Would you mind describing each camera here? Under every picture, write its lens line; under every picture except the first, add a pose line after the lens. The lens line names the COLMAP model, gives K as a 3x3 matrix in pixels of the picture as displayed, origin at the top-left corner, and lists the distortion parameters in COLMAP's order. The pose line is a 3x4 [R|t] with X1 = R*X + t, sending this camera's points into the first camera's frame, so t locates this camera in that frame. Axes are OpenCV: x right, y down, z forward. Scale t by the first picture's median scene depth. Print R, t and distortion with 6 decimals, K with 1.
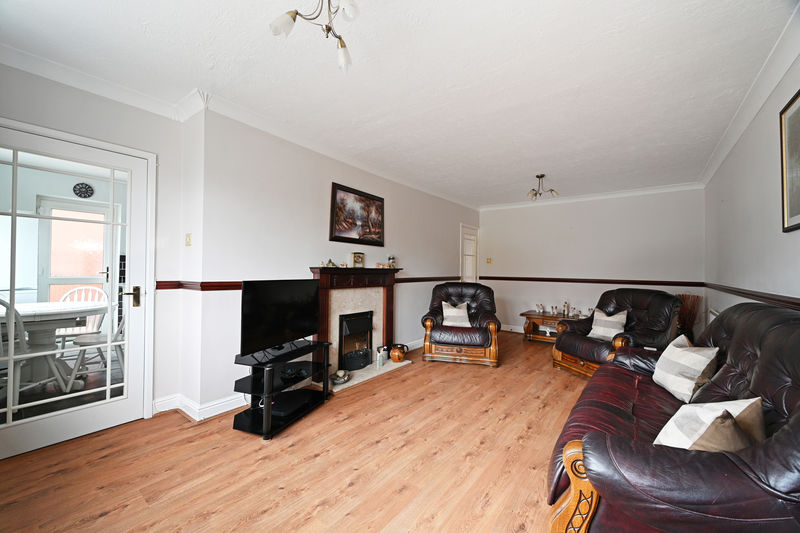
lens RADIAL K [[297.8, 0, 400.0], [0, 297.8, 266.5], [0, 0, 1]] dist [0.001674, 0.000063]
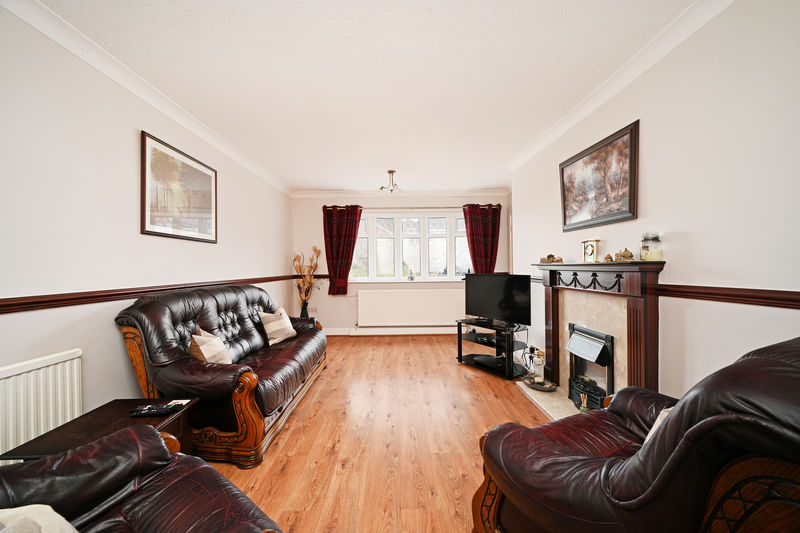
lens RADIAL K [[297.8, 0, 400.0], [0, 297.8, 266.5], [0, 0, 1]] dist [0.001674, 0.000063]
pose [[-0.757458, -0.008743, -0.652826, 0.636822], [0.001127, 0.999891, -0.014699, 0.023078], [0.652883, -0.011869, -0.757366, 1.259745]]
